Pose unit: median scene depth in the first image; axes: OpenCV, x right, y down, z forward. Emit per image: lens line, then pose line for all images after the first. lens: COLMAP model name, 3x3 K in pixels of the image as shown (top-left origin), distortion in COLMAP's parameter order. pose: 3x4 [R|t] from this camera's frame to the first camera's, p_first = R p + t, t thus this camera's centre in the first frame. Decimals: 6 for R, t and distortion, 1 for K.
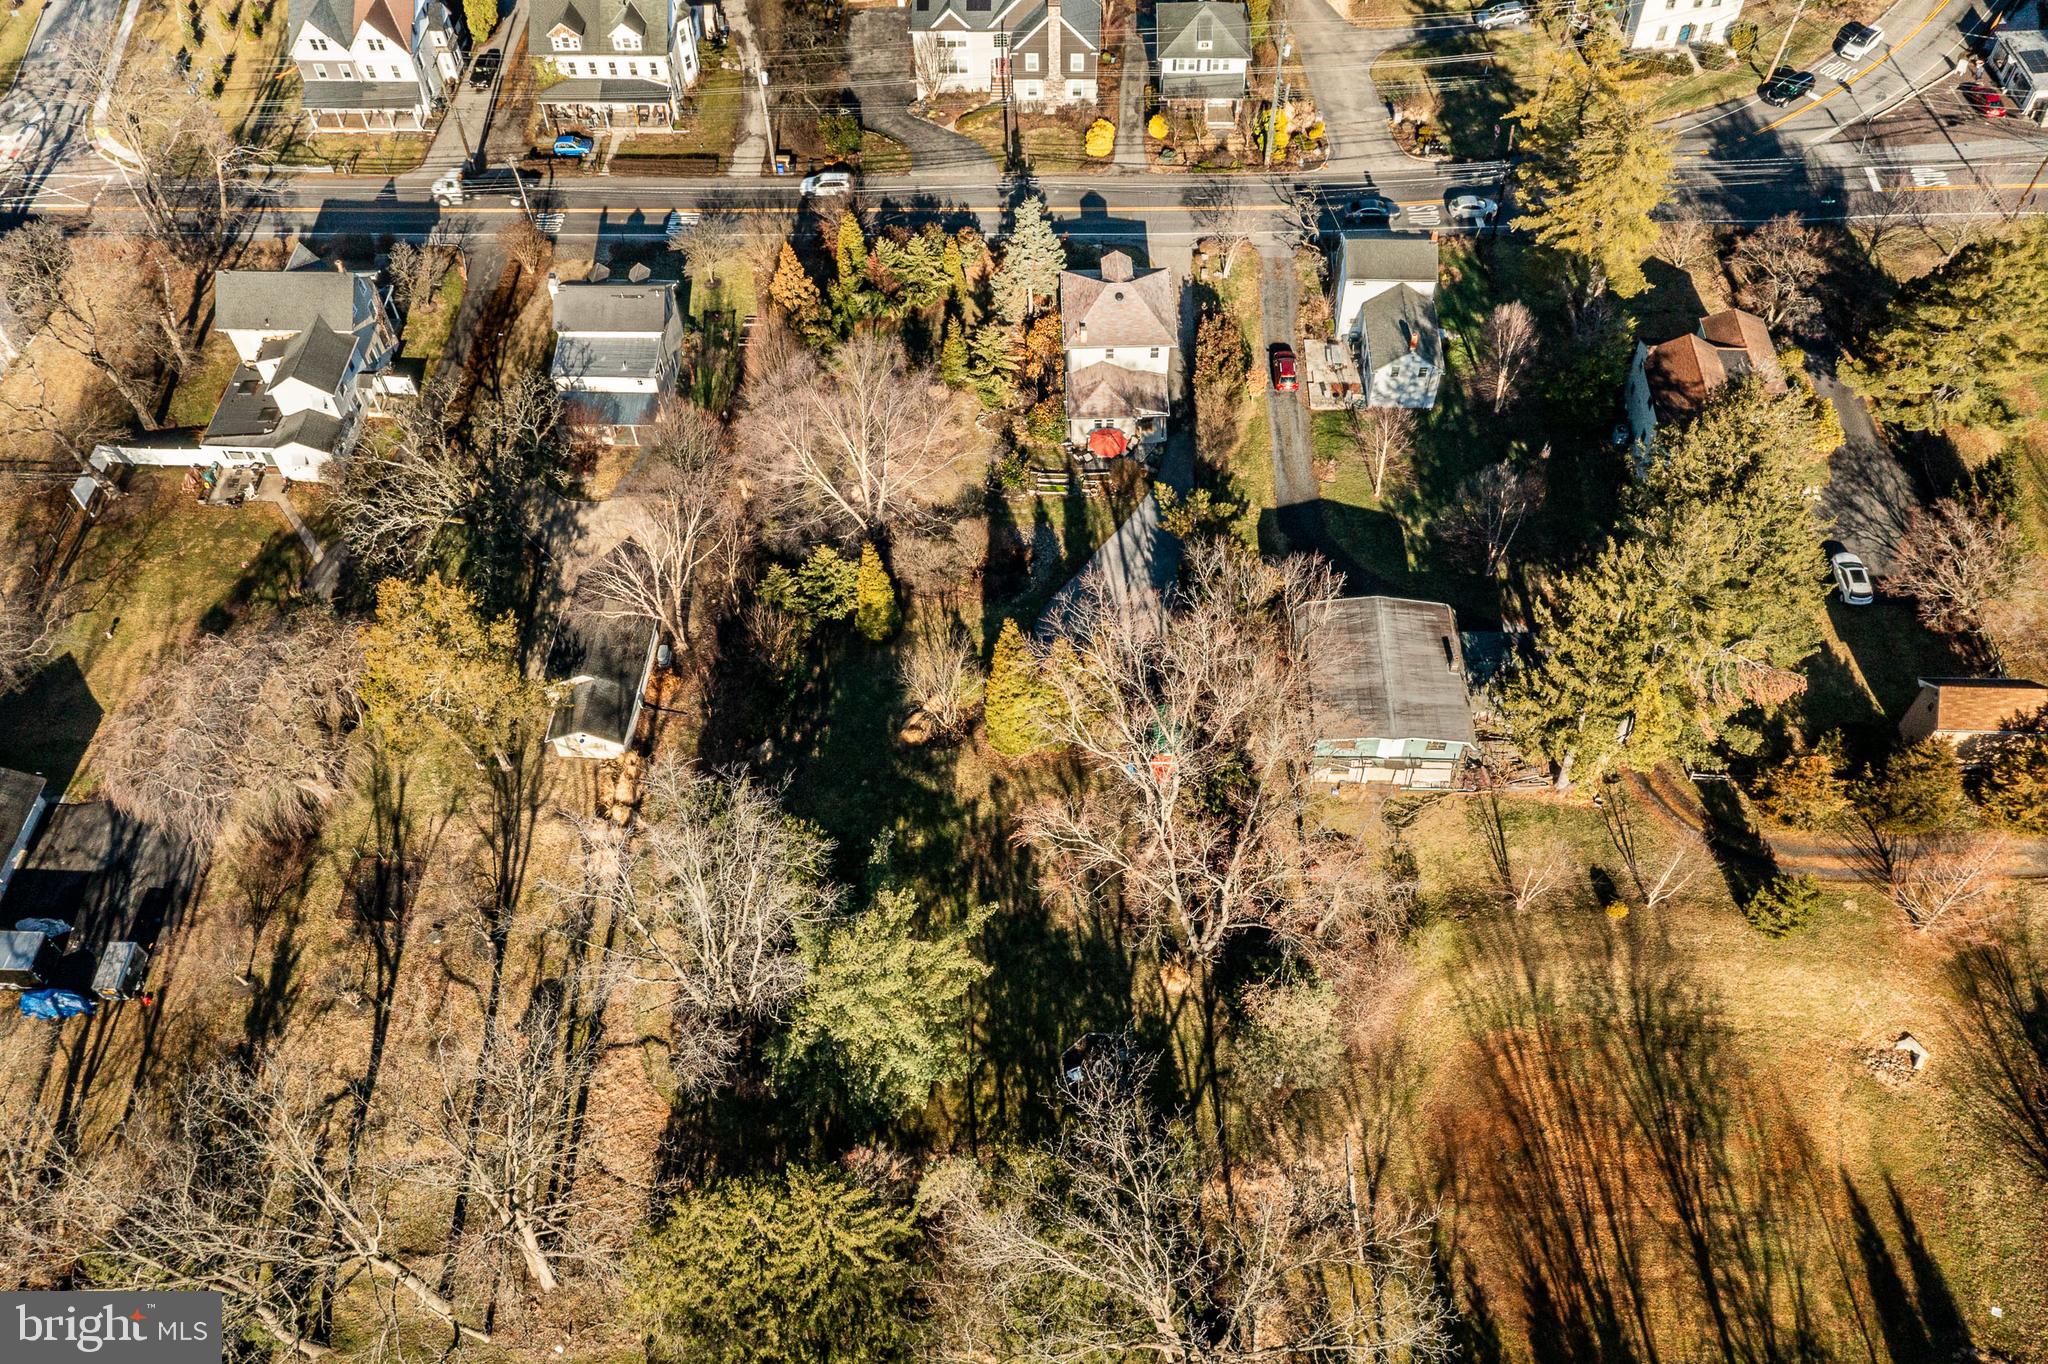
lens RADIAL K [[1599.8, 0, 1022.1], [0, 1599.8, 656.8], [0, 0, 1]] dist [0.013027, 0.002018]
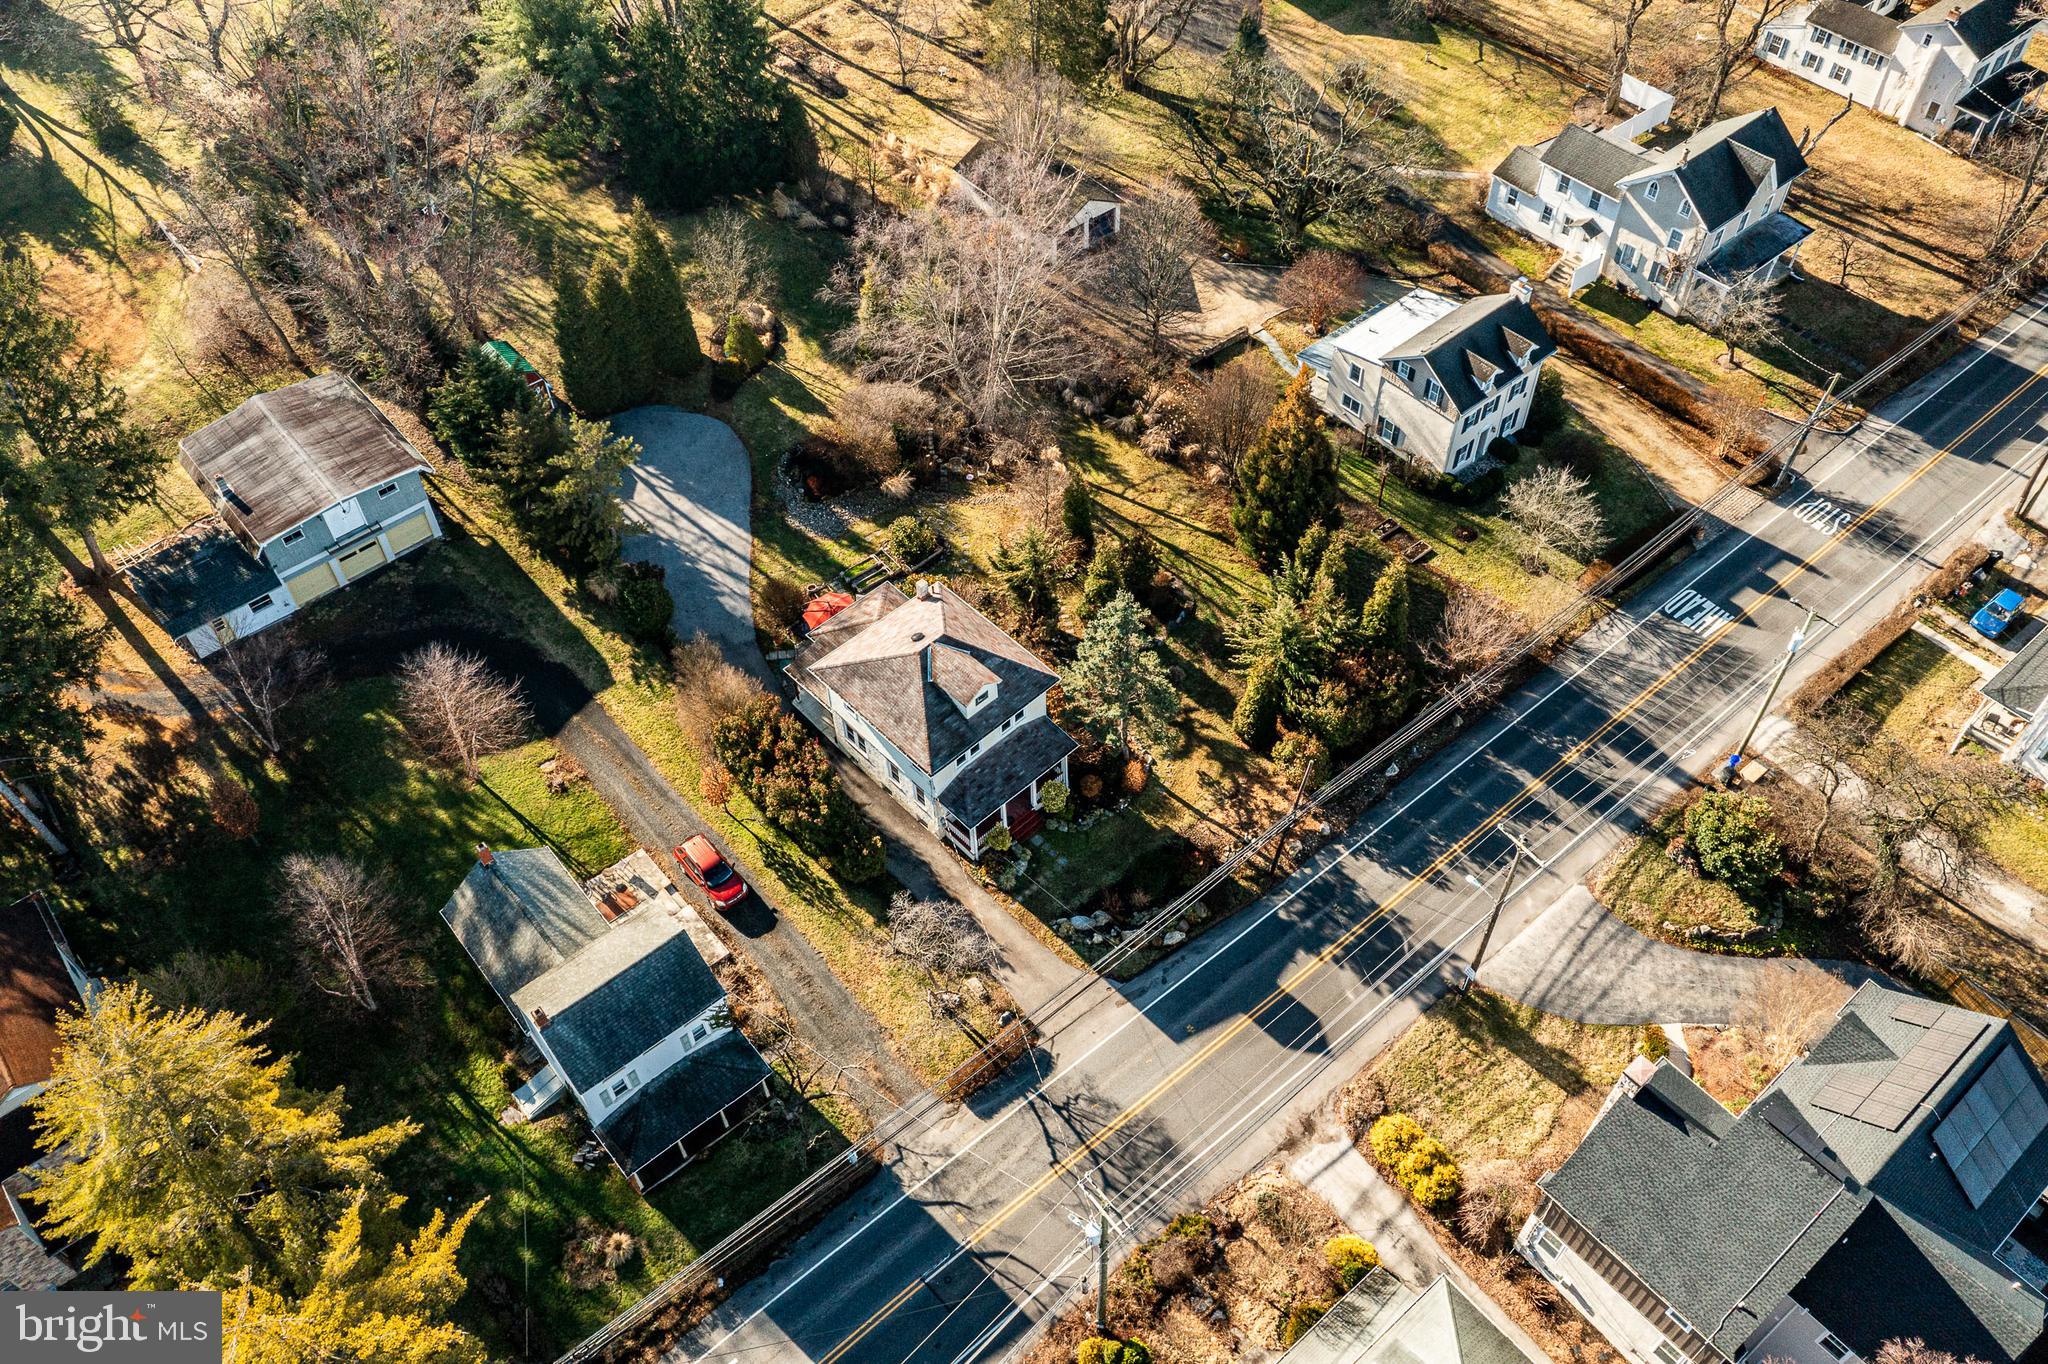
lens RADIAL K [[1605.7, 0, 1021.6], [0, 1605.7, 680.8], [0, 0, 1]] dist [-0.005802, 0.002359]
pose [[-0.733975, 0.545472, -0.404649, 0.248201], [-0.515944, -0.060351, 0.854494, -0.660305], [0.441681, 0.835953, 0.325729, 0.684187]]
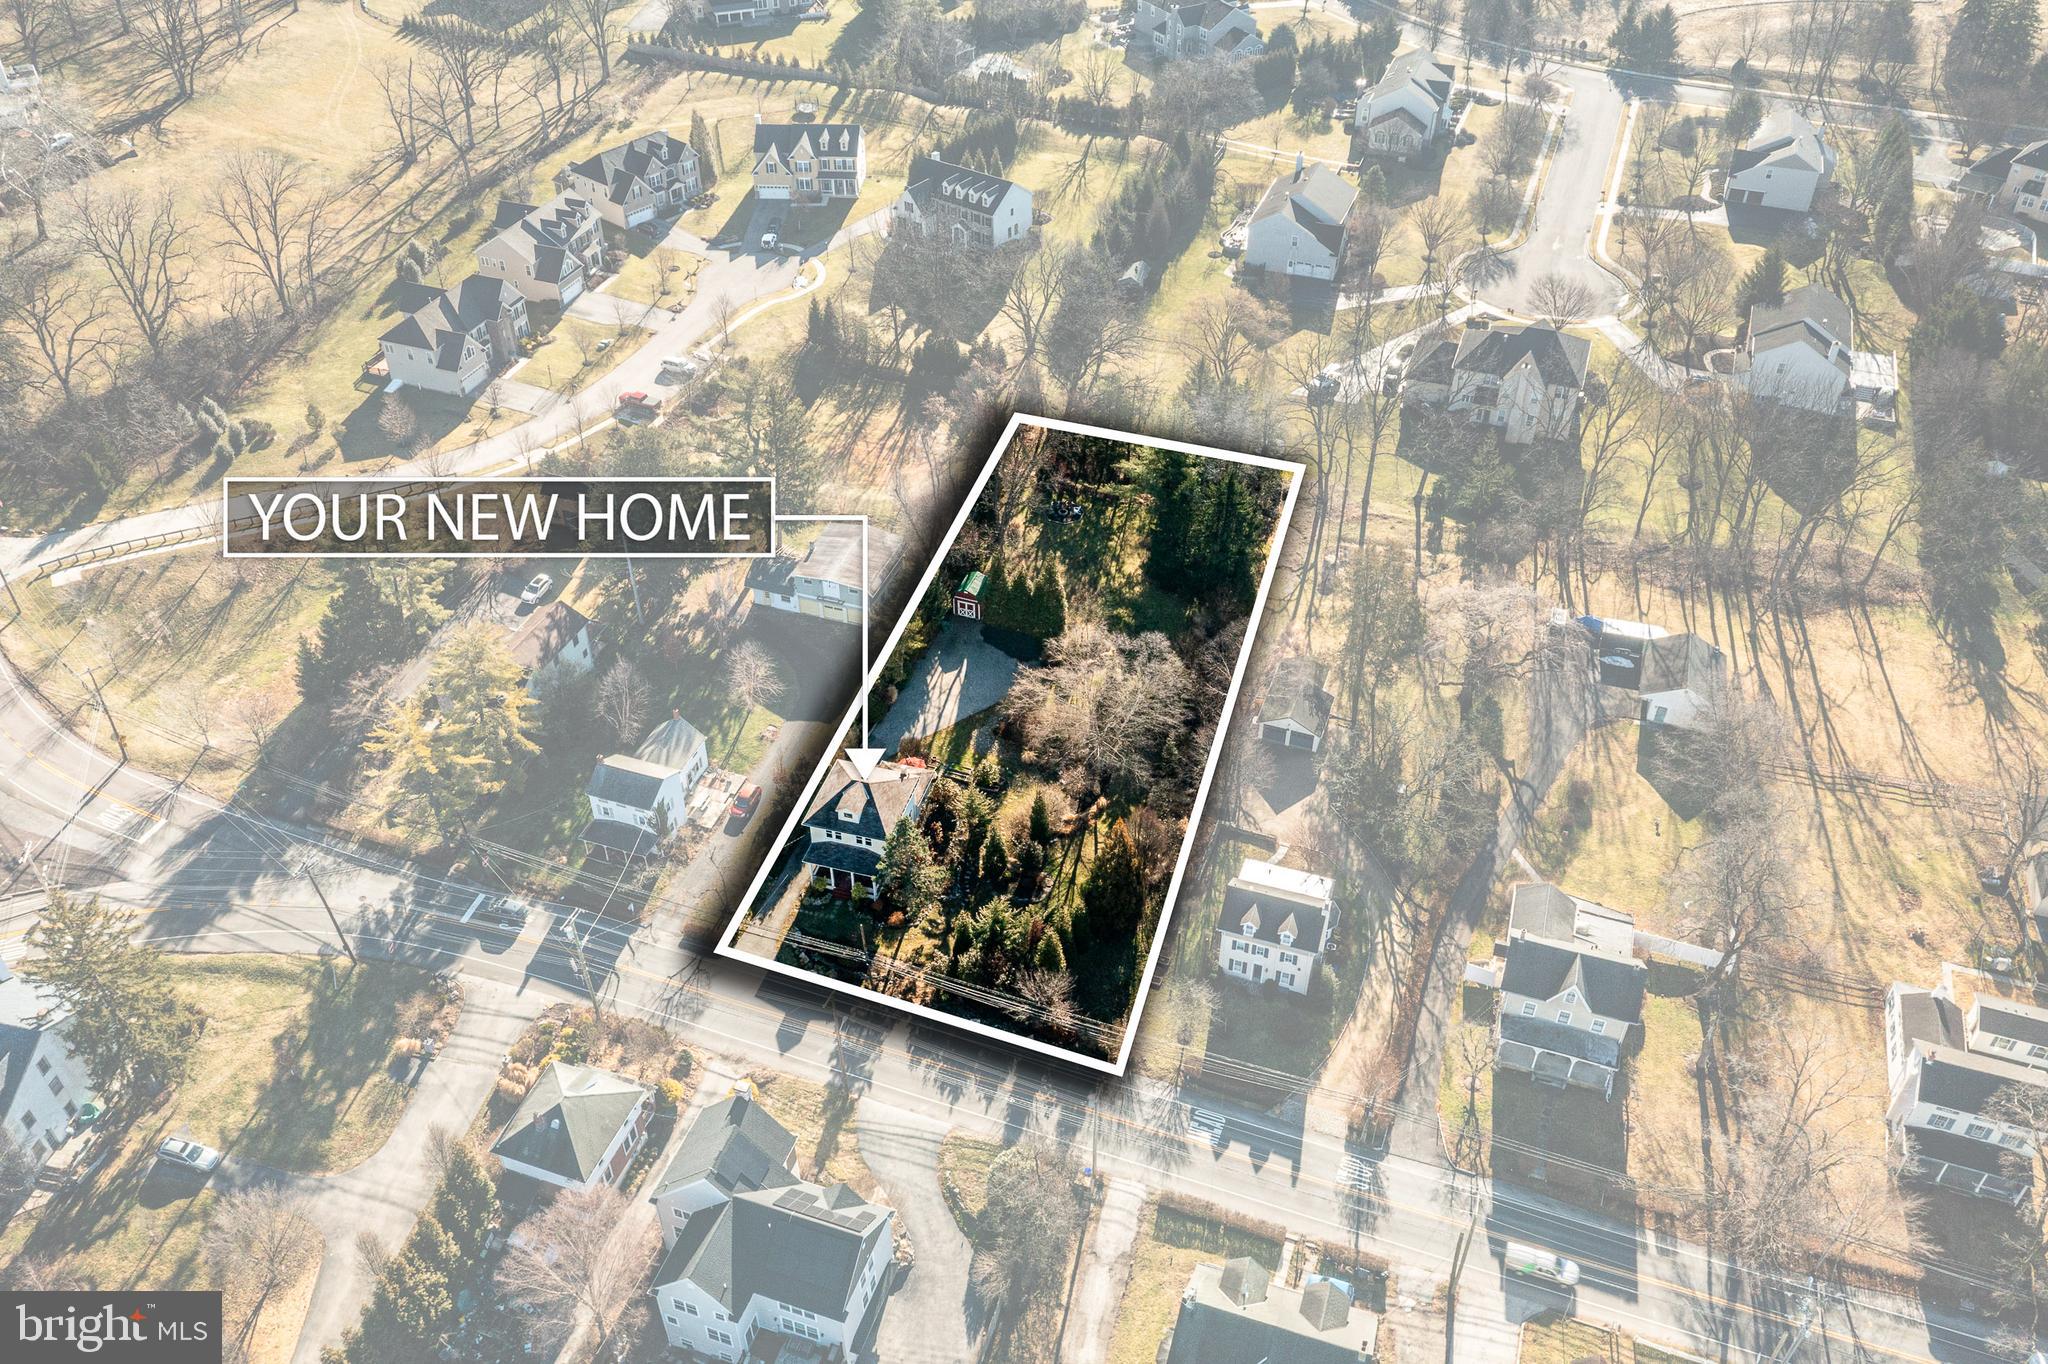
lens RADIAL K [[1628.2, 0, 1018.4], [0, 1628.2, 669.9], [0, 0, 1]] dist [-0.027317, 0.038878]
pose [[-0.956596, -0.160669, 0.243124, -0.287443], [0.246971, -0.004116, 0.969014, -1.175908], [-0.154689, 0.987000, 0.043618, 0.701155]]
